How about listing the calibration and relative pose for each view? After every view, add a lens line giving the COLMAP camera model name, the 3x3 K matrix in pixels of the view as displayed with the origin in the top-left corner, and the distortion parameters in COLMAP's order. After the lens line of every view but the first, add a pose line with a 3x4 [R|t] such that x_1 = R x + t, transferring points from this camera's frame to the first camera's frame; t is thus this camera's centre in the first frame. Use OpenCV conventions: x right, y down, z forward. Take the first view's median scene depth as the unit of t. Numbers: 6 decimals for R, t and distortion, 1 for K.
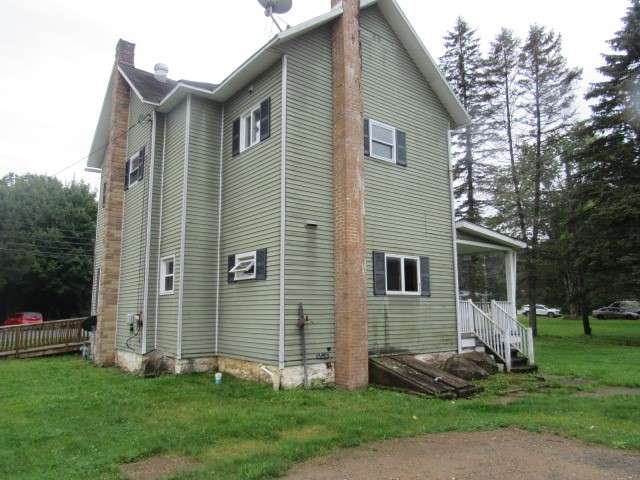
lens RADIAL K [[456.5, 0, 320.0], [0, 456.5, 239.6], [0, 0, 1]] dist [-0.001980, 0.001584]
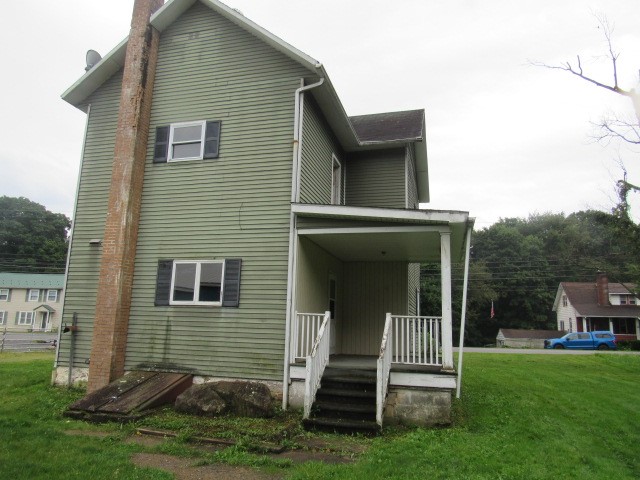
lens RADIAL K [[456.5, 0, 320.2], [0, 456.5, 240.7], [0, 0, 1]] dist [-0.001980, 0.001584]
pose [[0.582459, -0.129706, -0.802445, 1.086733], [0.091795, 0.991368, -0.093614, 0.106443], [0.807660, -0.019134, 0.589338, 0.707683]]
